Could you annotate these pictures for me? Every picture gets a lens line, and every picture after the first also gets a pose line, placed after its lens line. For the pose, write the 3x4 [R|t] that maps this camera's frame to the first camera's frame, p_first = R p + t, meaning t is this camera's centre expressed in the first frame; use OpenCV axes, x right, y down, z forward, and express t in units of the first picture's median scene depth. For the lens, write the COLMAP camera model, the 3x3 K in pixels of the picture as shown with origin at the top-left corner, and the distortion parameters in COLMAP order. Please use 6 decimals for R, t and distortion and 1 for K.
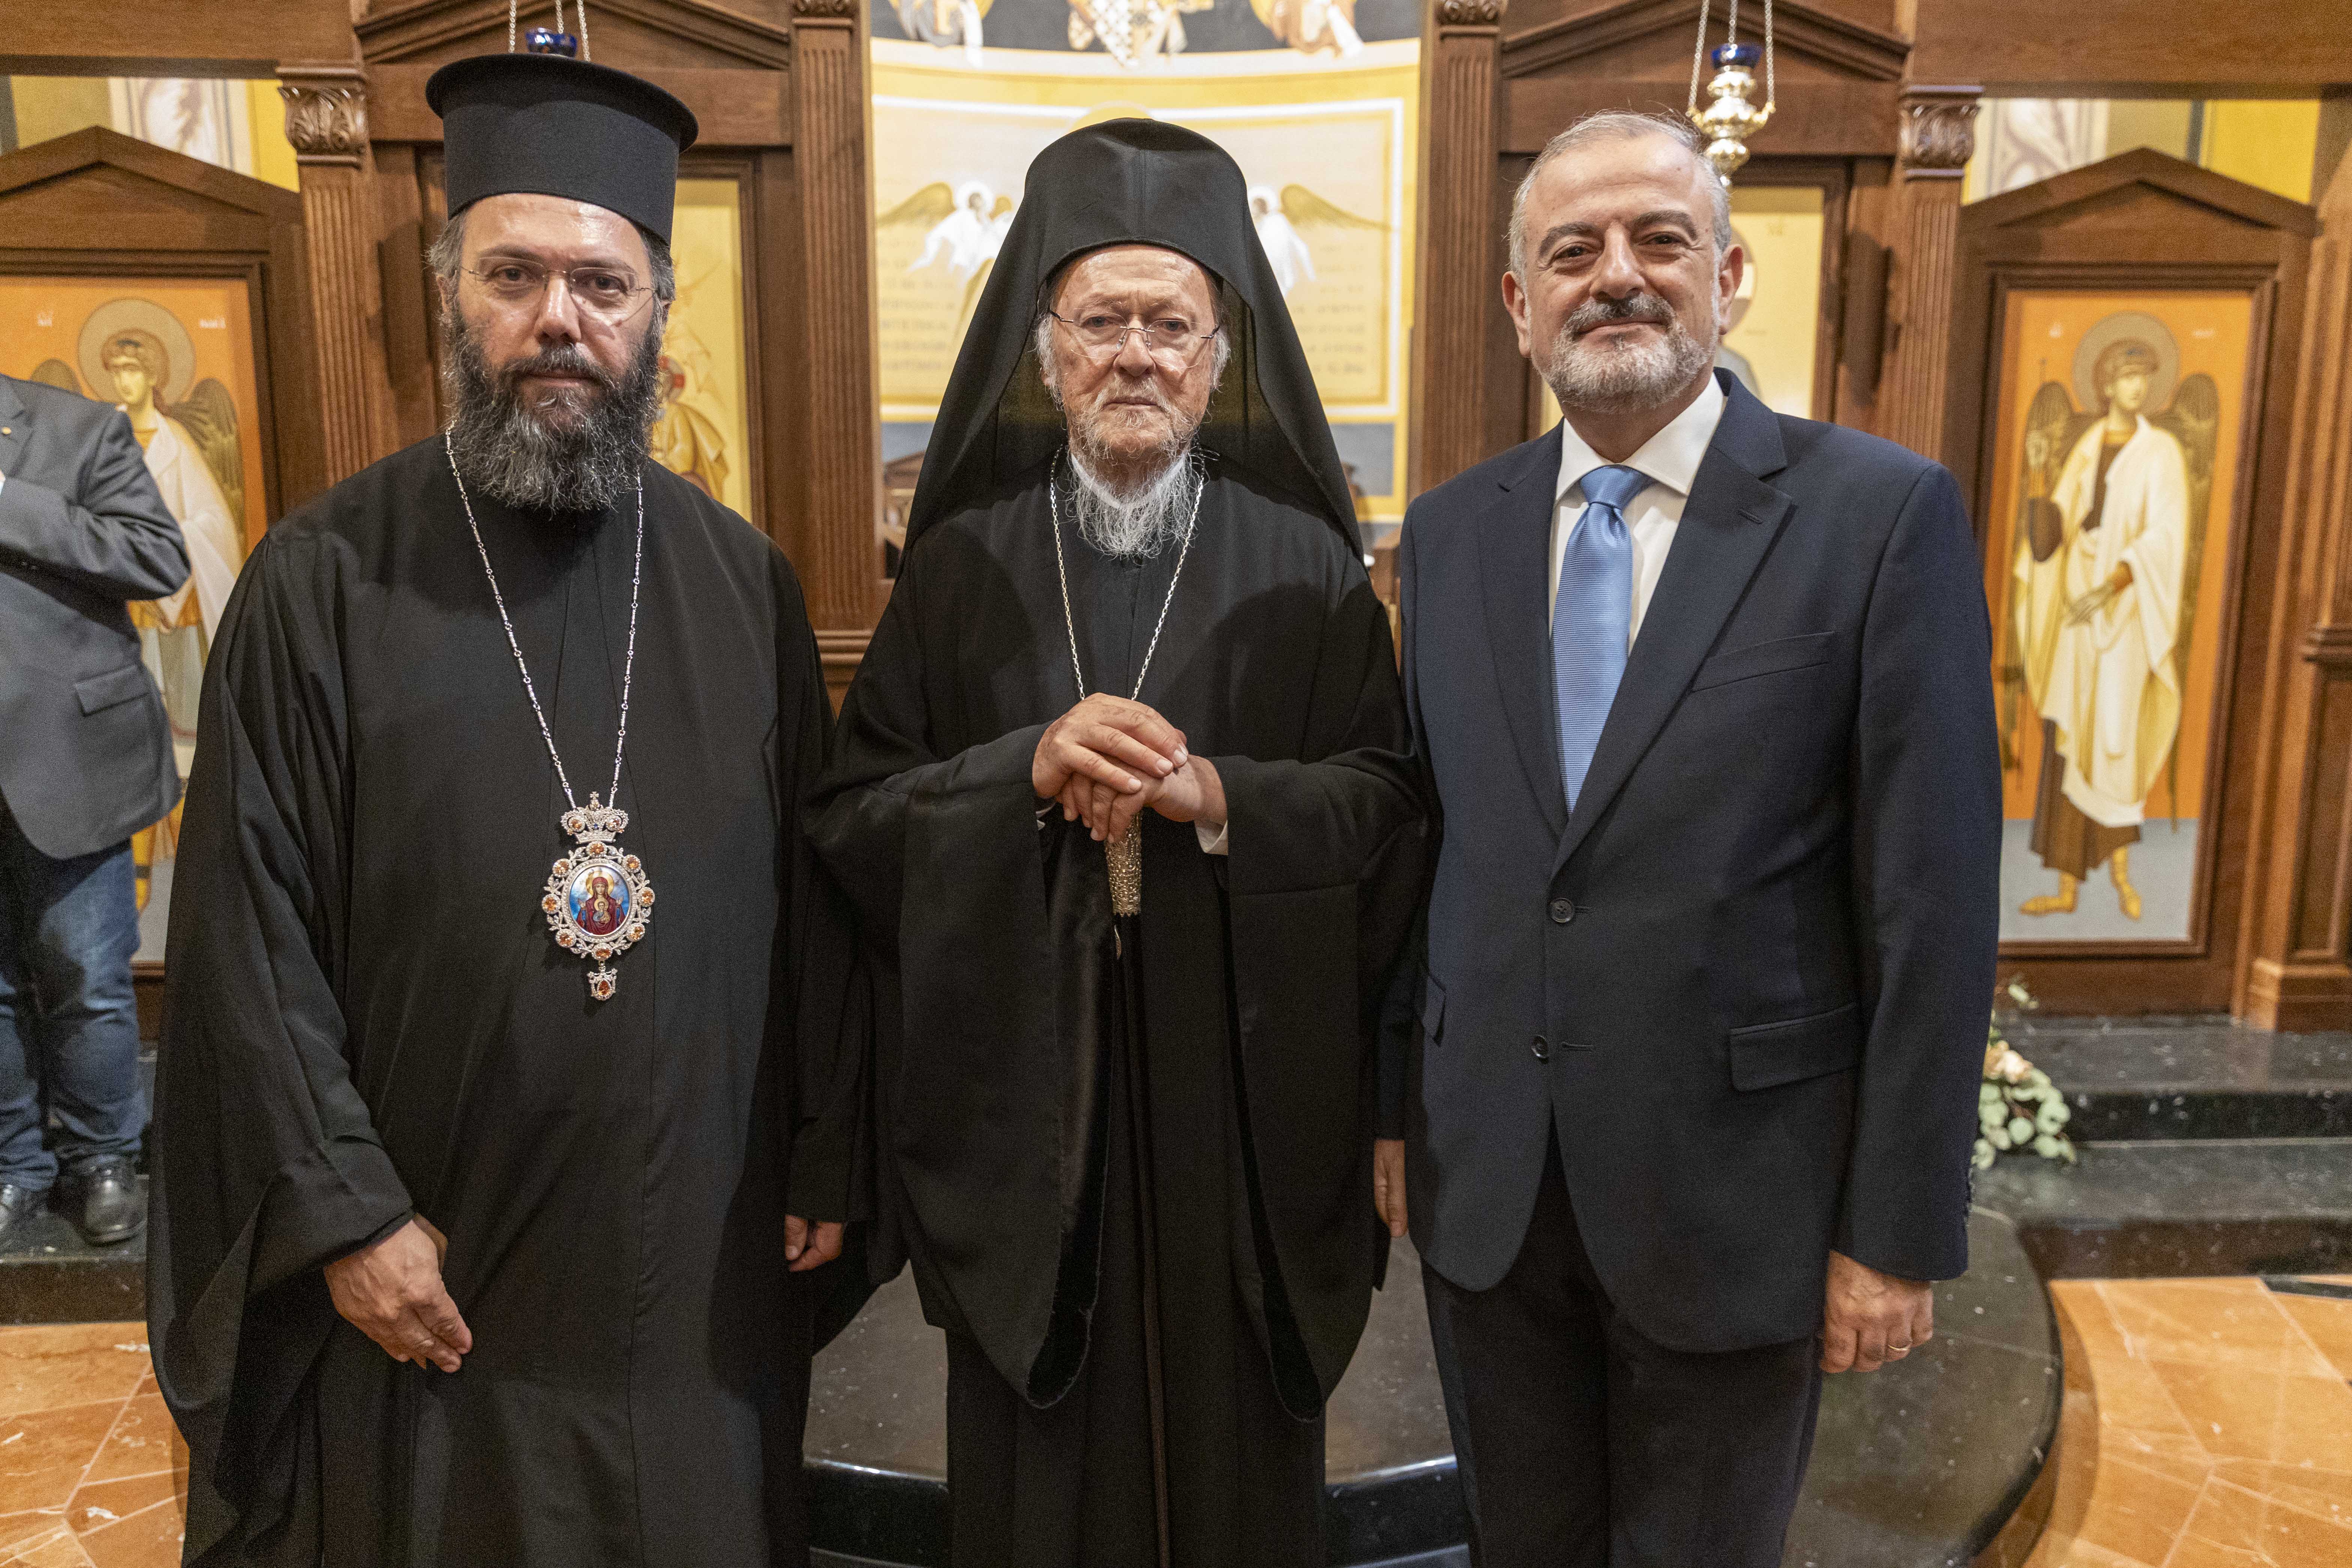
lens RADIAL K [[1639.2, 0, 1176.6], [0, 1639.2, 750.0], [0, 0, 1]] dist [0.006695, 0.000596]
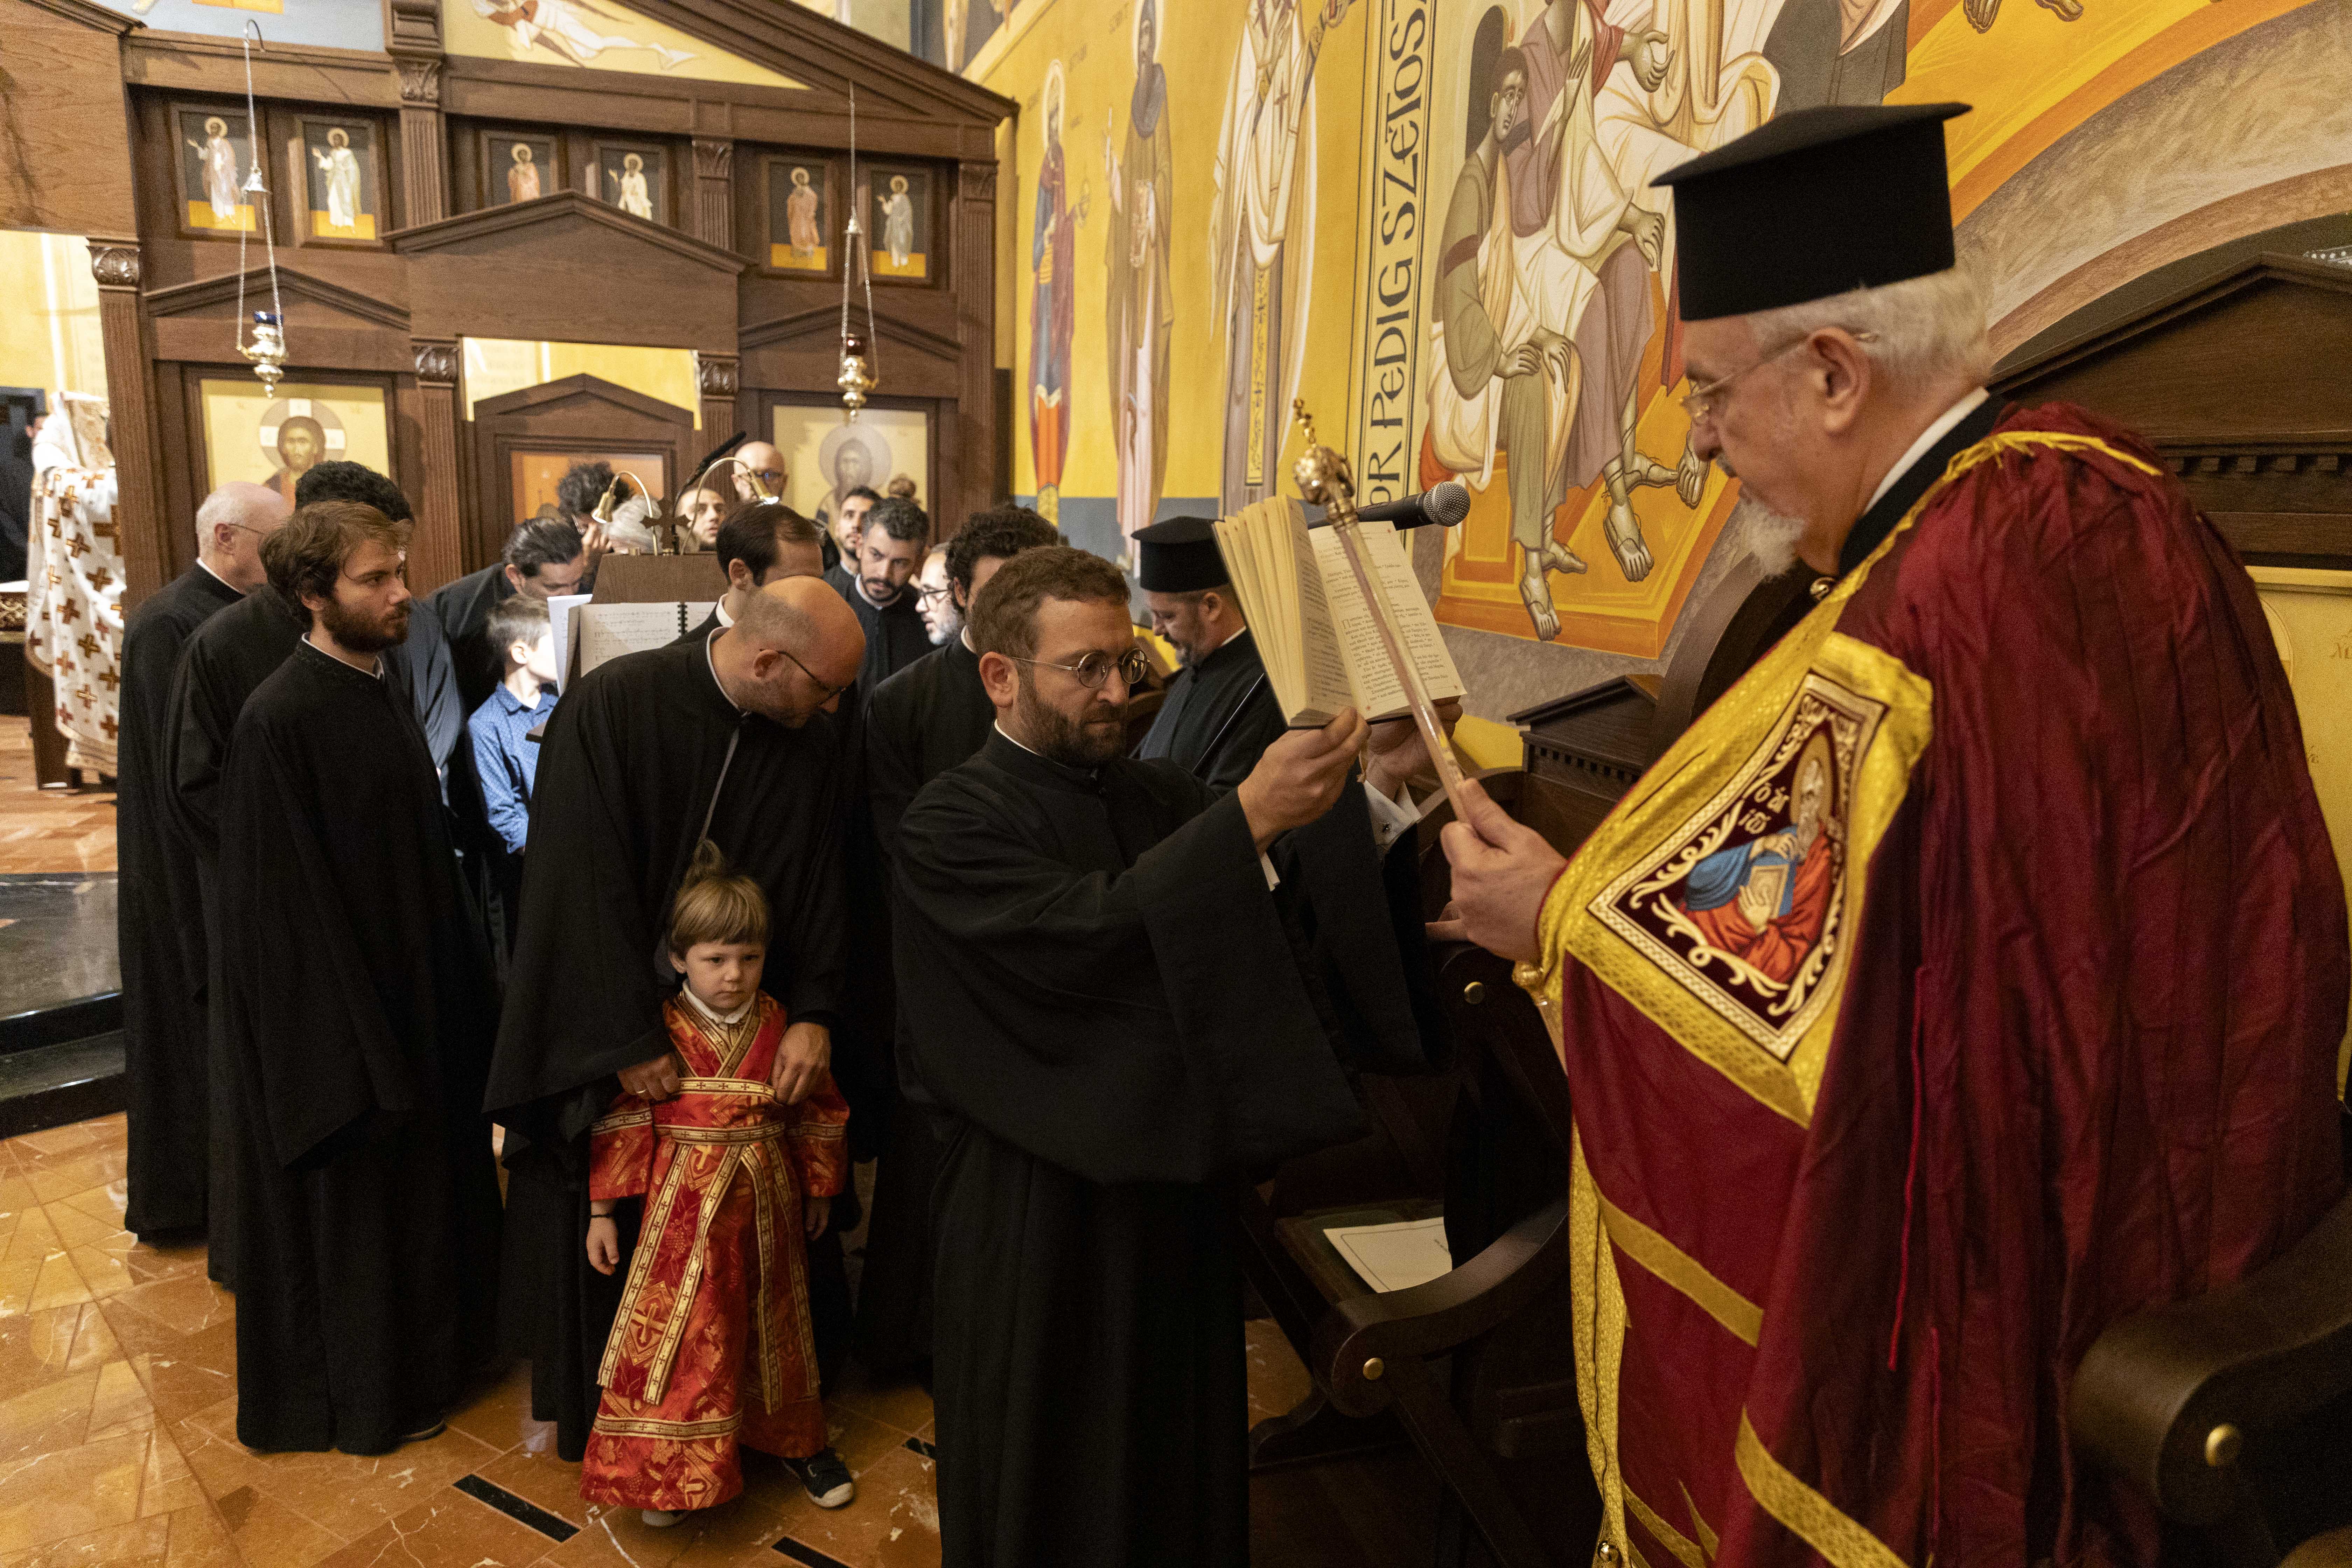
lens RADIAL K [[1534.8, 0, 1177.5], [0, 1534.8, 792.7], [0, 0, 1]] dist [0.003351, 0.002802]
pose [[0.975471, -0.011662, 0.219818, 0.854981], [0.006788, 0.999714, 0.022913, 0.052234], [-0.220022, -0.020859, 0.975272, -0.772532]]
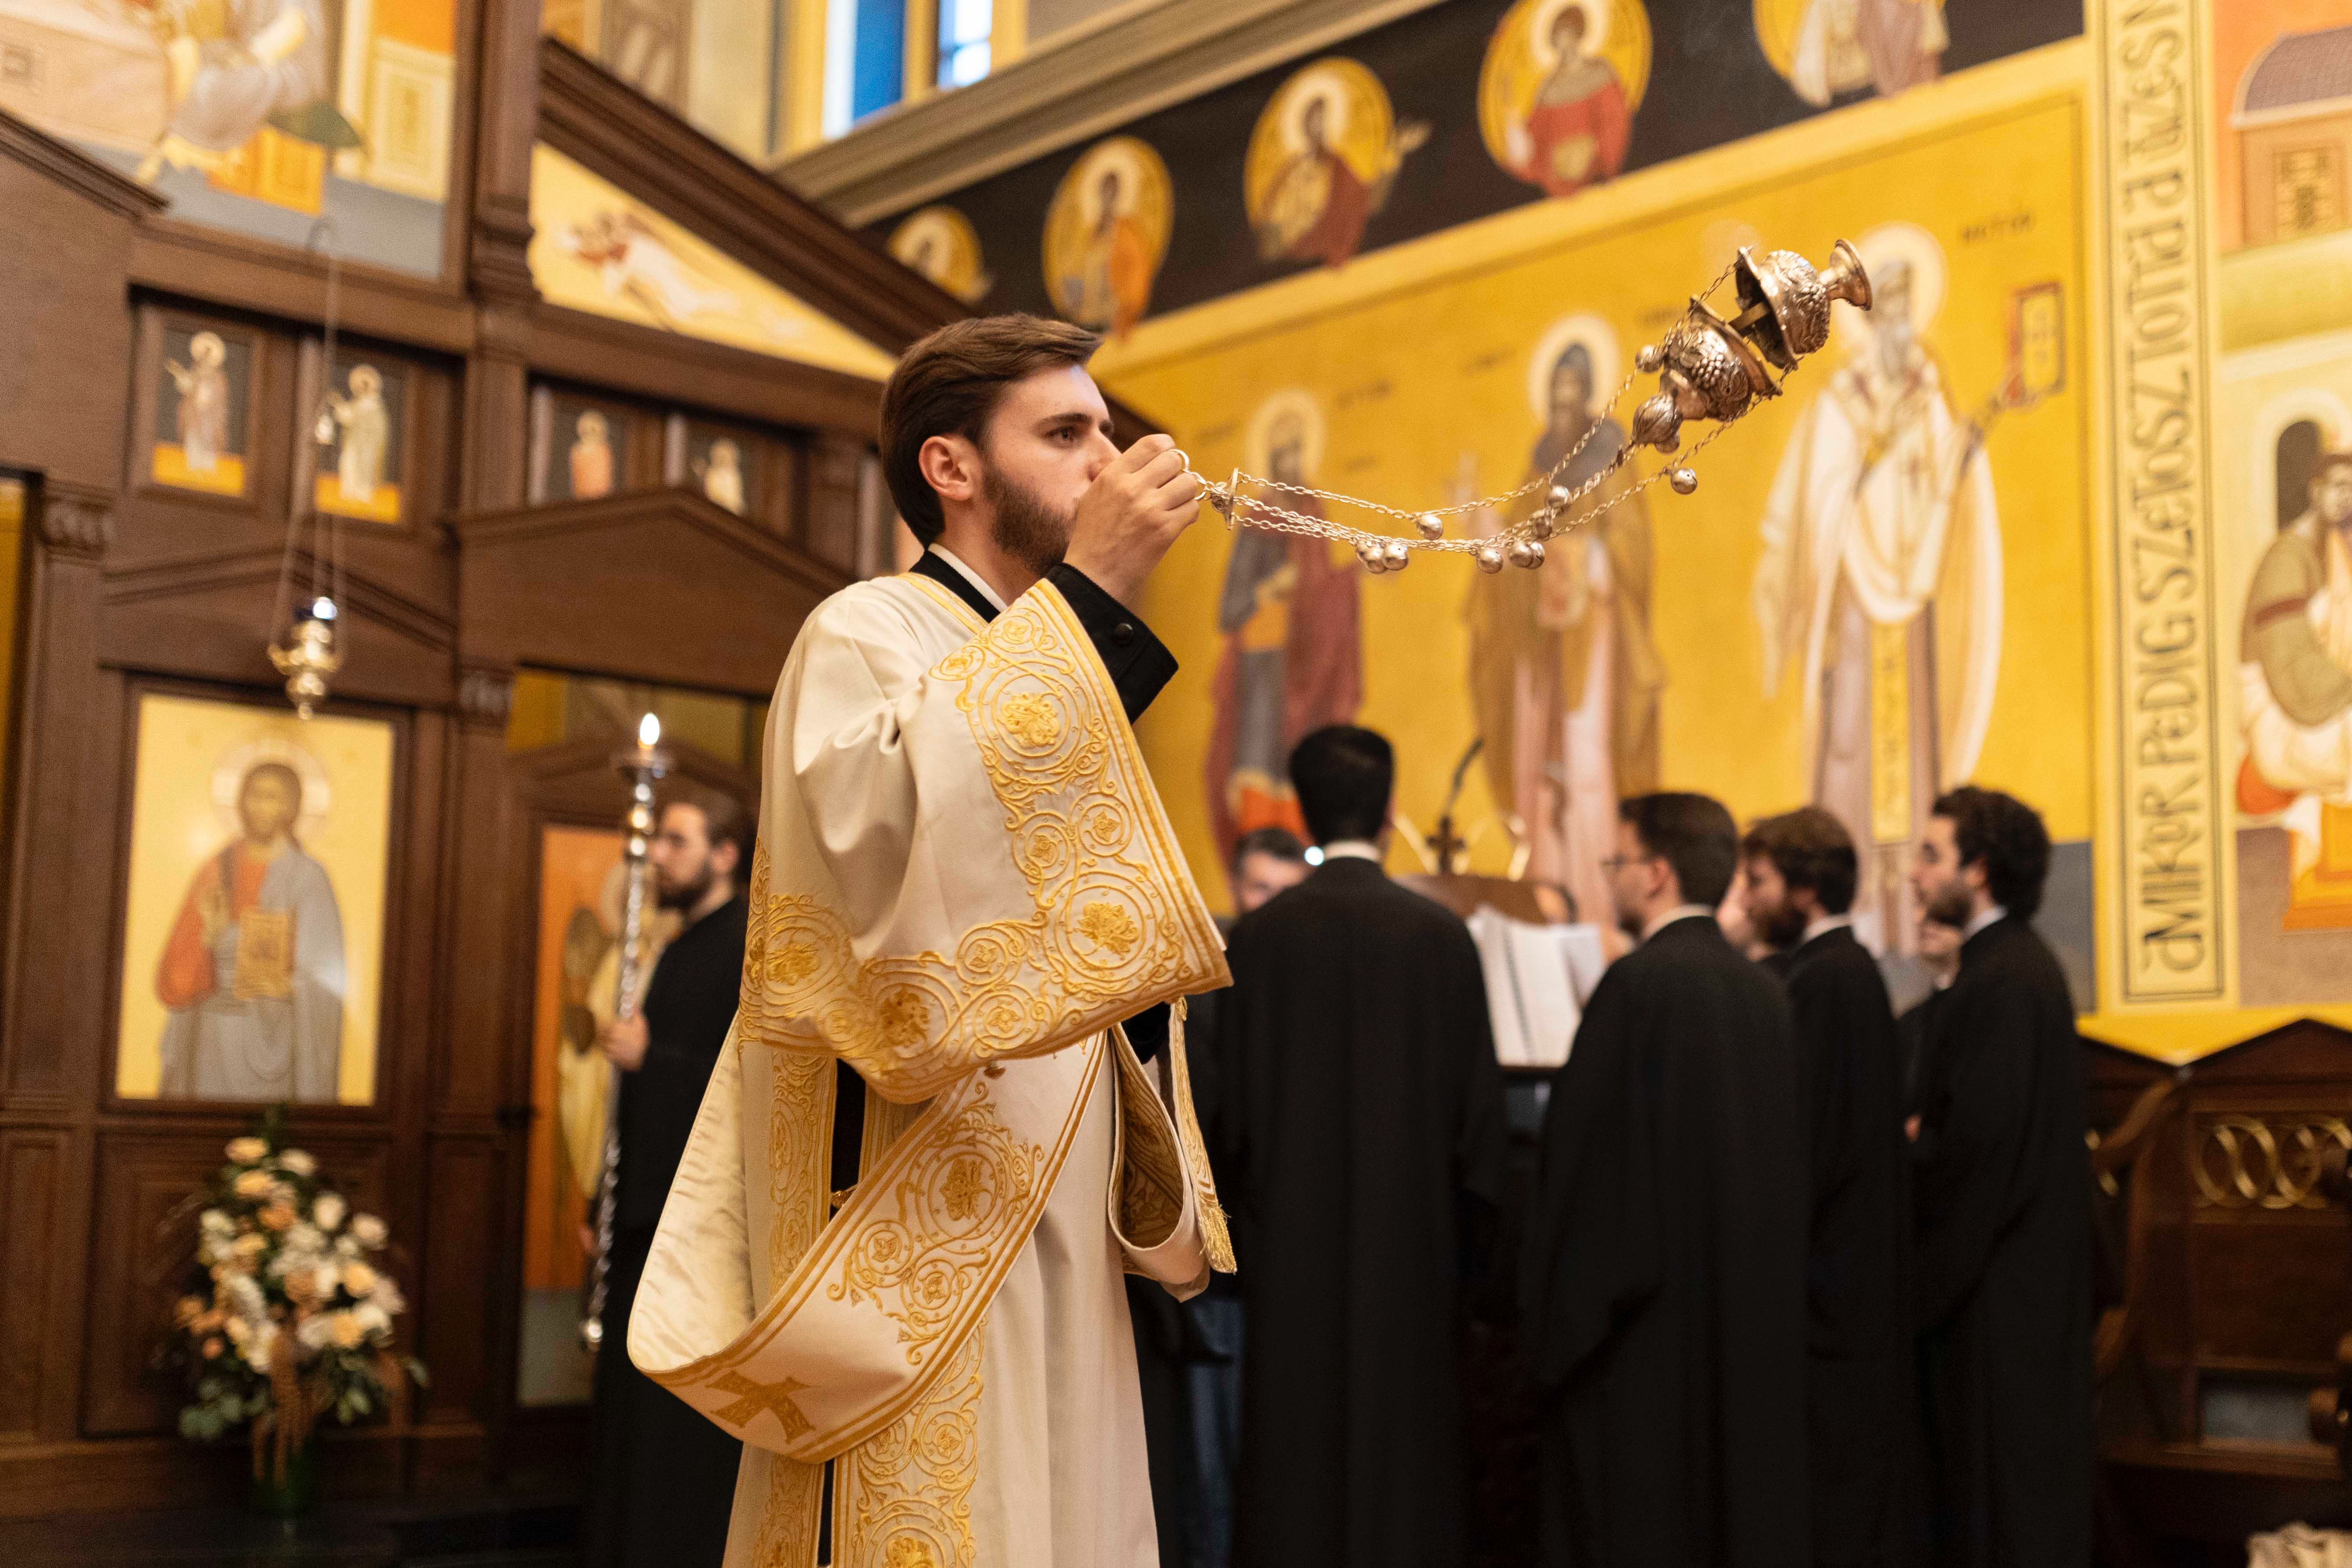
lens RADIAL K [[2776.5, 0, 1375.7], [0, 2776.5, 835.9], [0, 0, 1]] dist [-0.004121, 0.012073]
pose [[0.769107, 0.087410, 0.633115, -0.305837], [0.095895, 0.963607, -0.249532, 0.288900], [-0.631885, 0.252629, 0.732734, -0.858644]]
